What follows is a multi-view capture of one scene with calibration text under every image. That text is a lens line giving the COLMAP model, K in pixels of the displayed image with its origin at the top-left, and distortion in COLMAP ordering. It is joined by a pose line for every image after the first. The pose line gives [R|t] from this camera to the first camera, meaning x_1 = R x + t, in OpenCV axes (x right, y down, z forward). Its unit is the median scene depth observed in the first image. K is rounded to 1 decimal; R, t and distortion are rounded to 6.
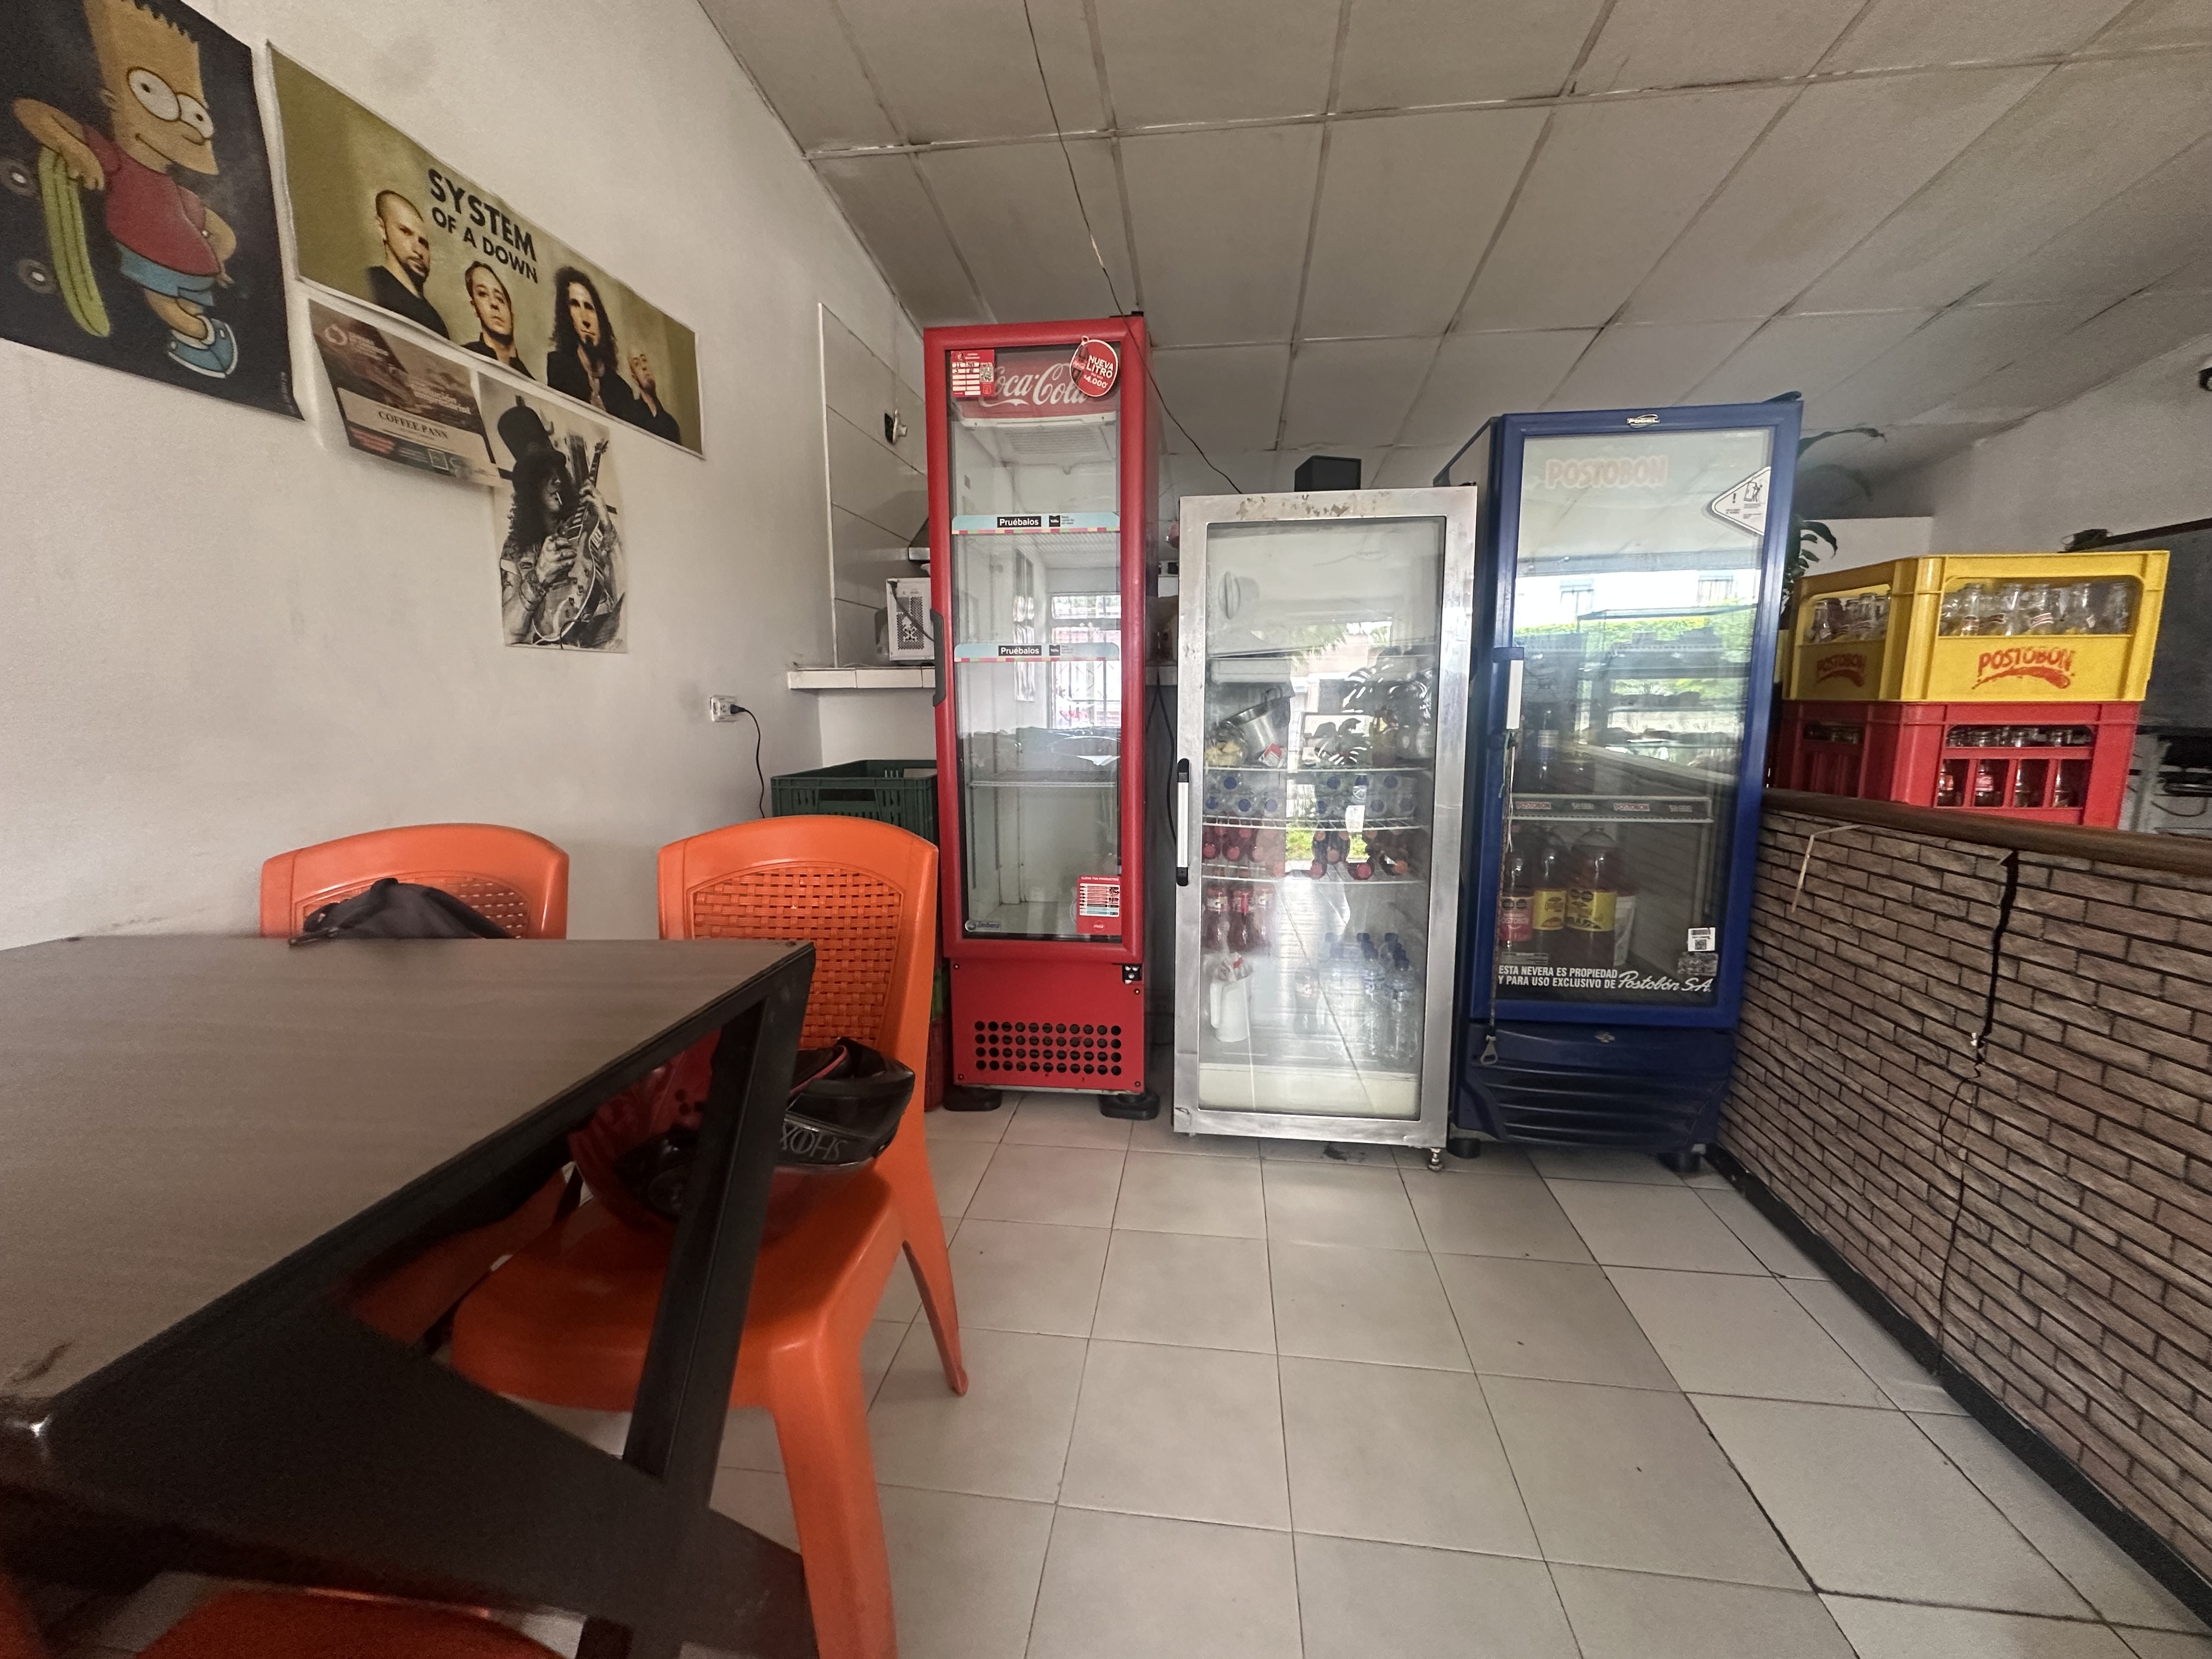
lens RADIAL K [[882.7, 0, 1099.8], [0, 882.7, 825.0], [0, 0, 1]] dist [0.001723, -0.000026]
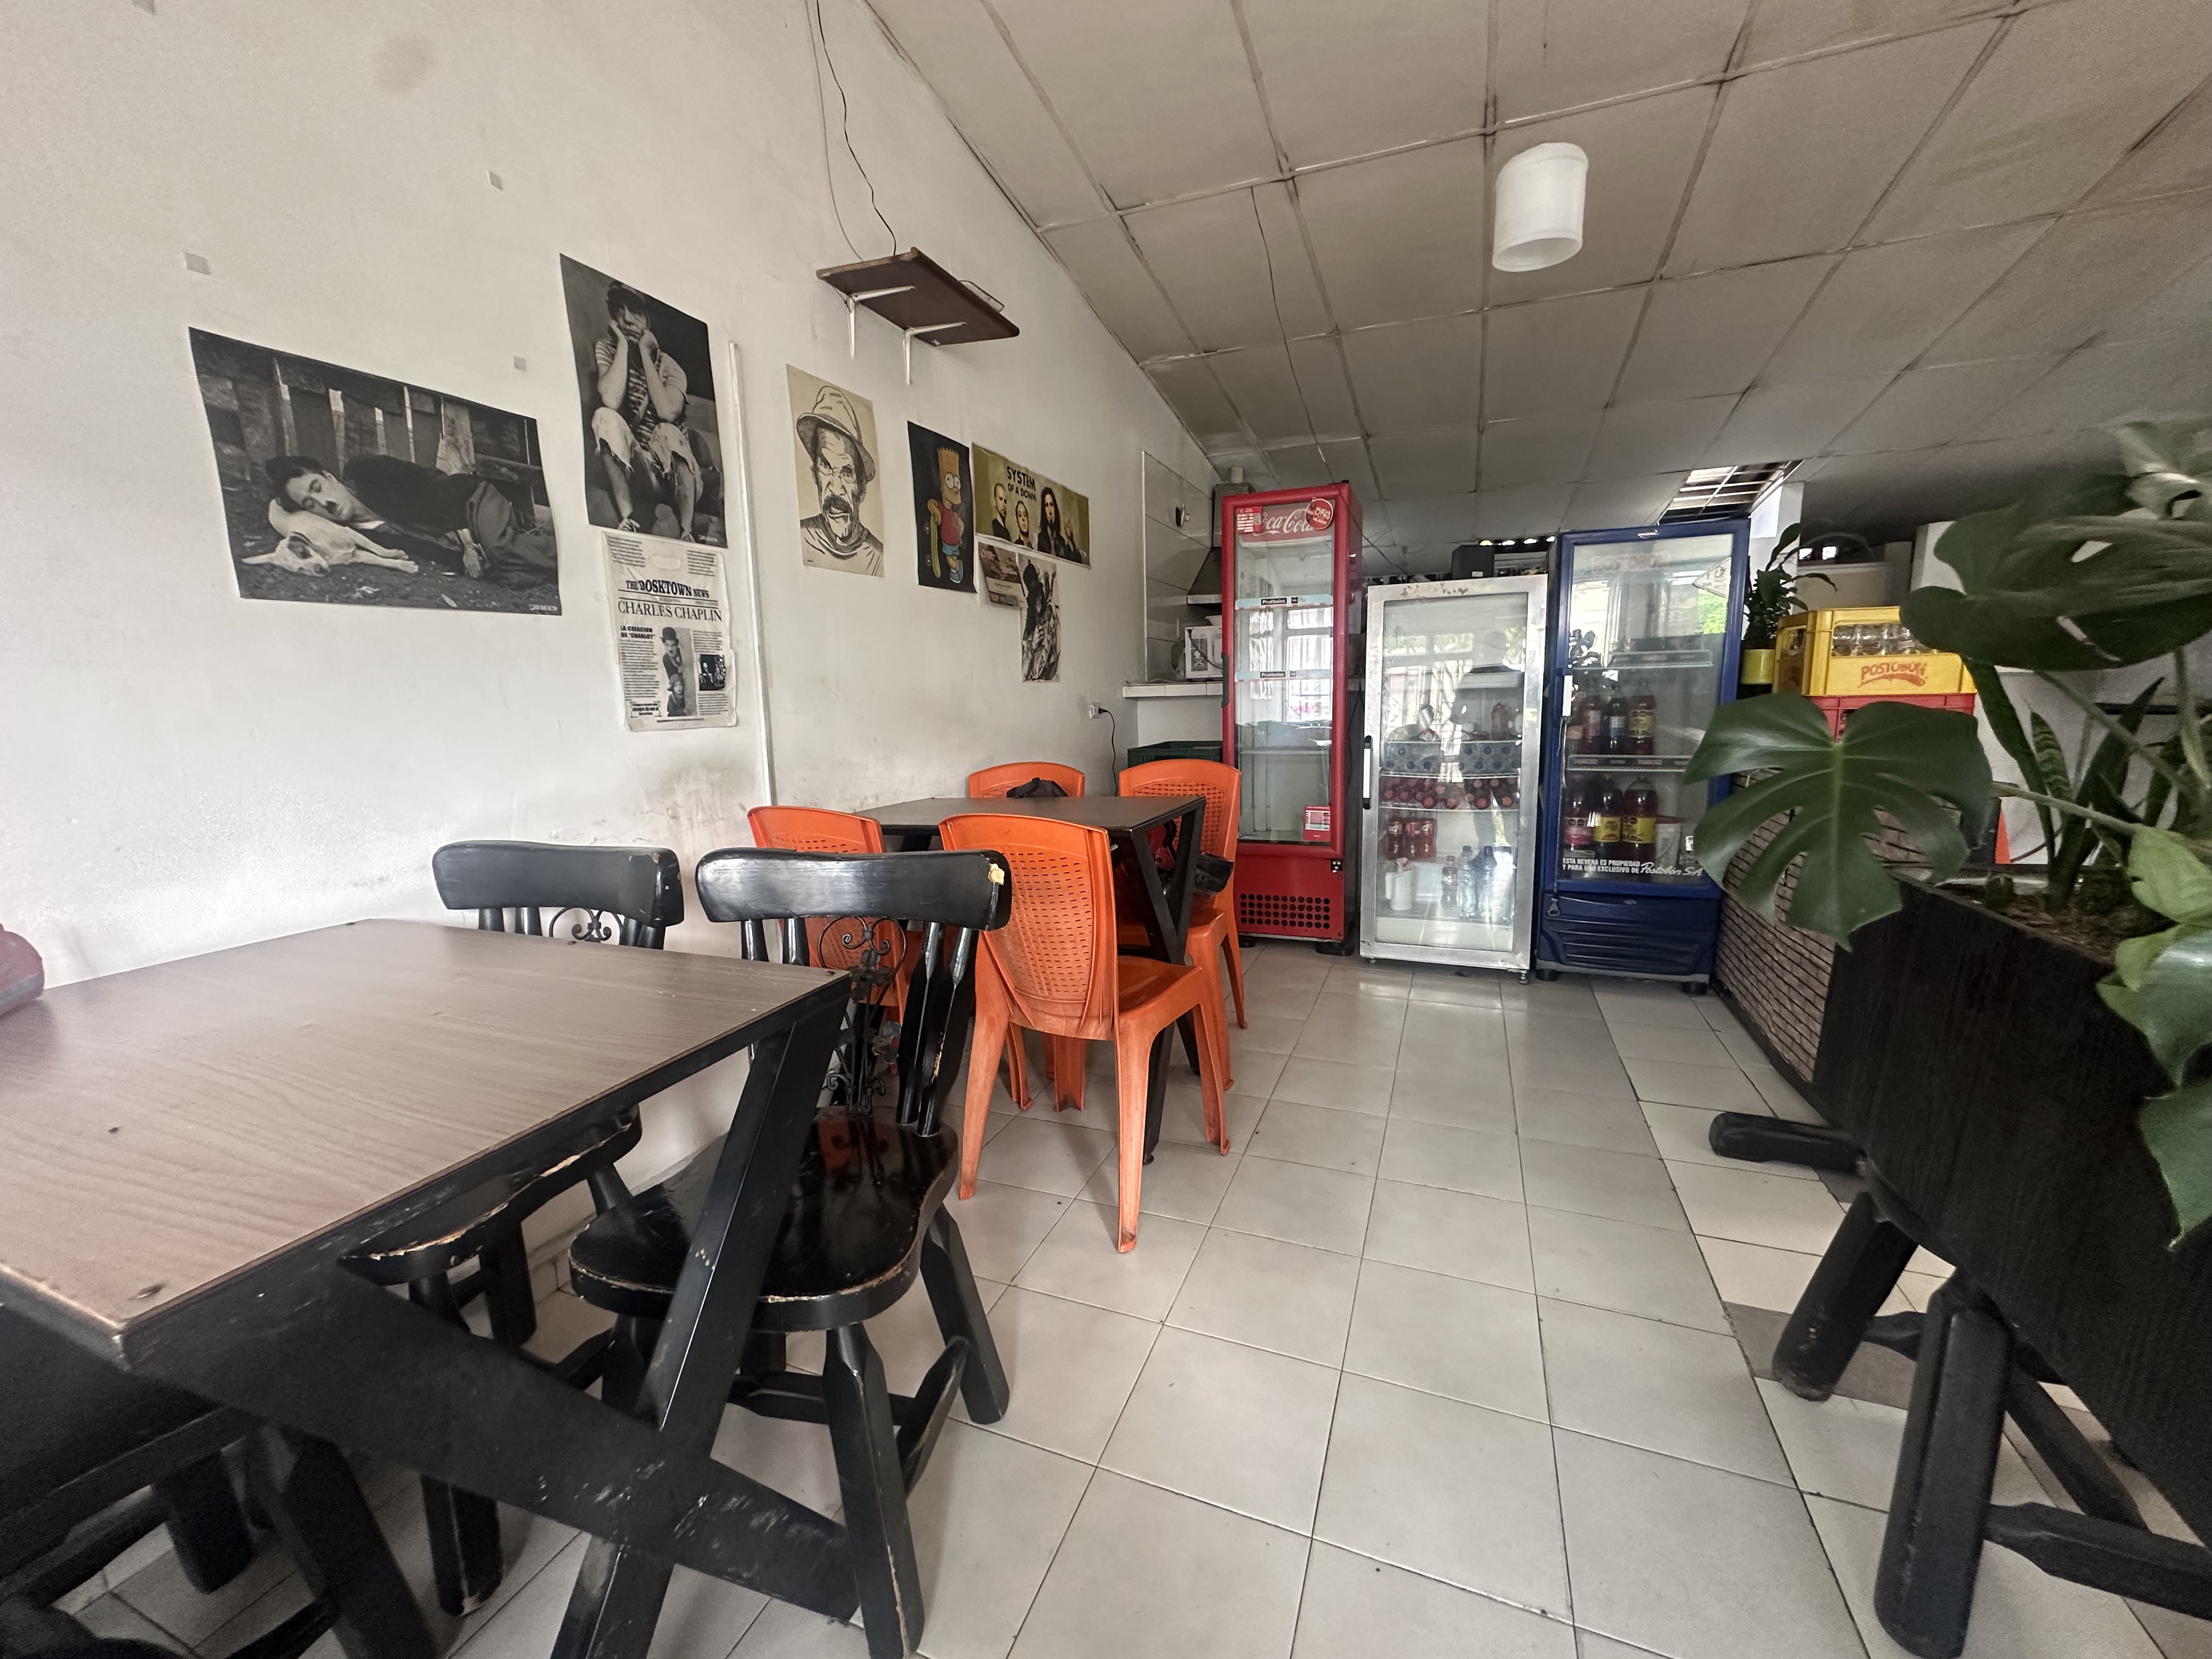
lens RADIAL K [[882.7, 0, 1107.2], [0, 882.7, 826.9], [0, 0, 1]] dist [0.001723, -0.000026]
pose [[0.969704, 0.017111, -0.243683, 0.022490], [-0.015440, 0.999842, 0.008765, 0.093409], [0.243795, -0.004737, 0.969815, -0.774884]]
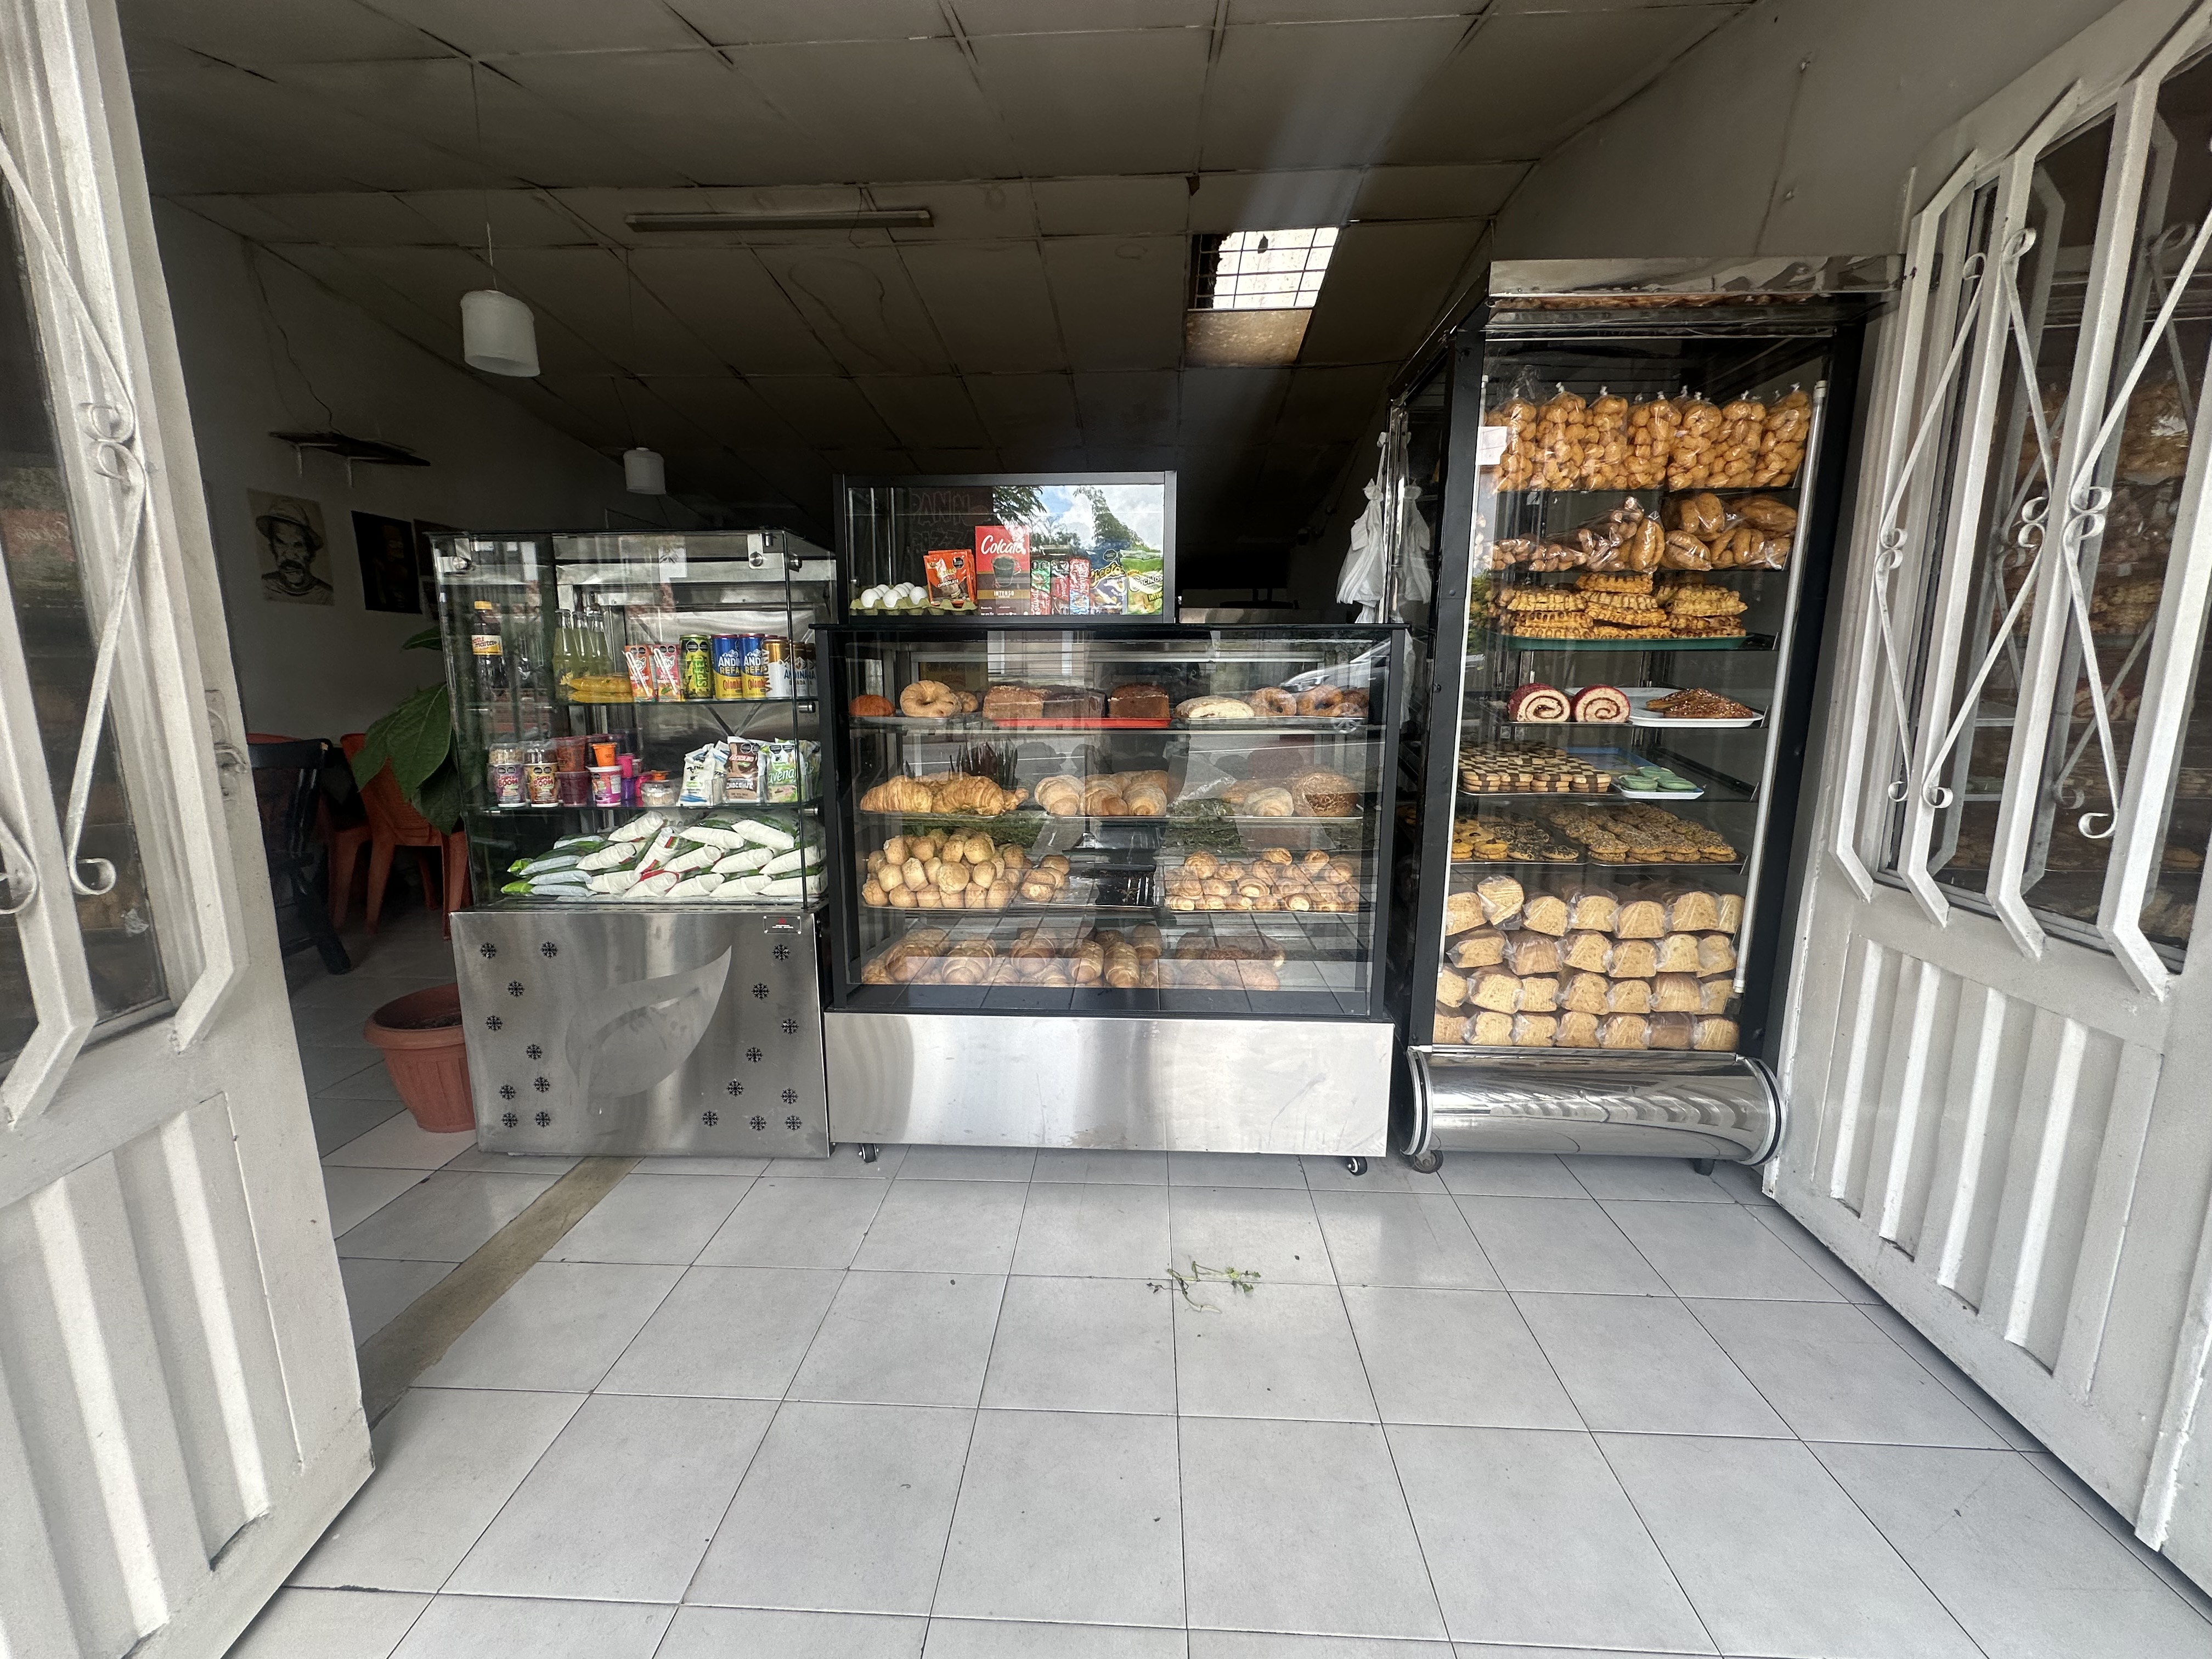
lens RADIAL K [[882.7, 0, 1114.2], [0, 882.7, 830.7], [0, 0, 1]] dist [0.001723, -0.000026]
pose [[0.994935, -0.003489, 0.100462, 1.034969], [0.001714, 0.999841, 0.017756, 0.253352], [-0.100508, -0.017494, 0.994782, -1.917872]]
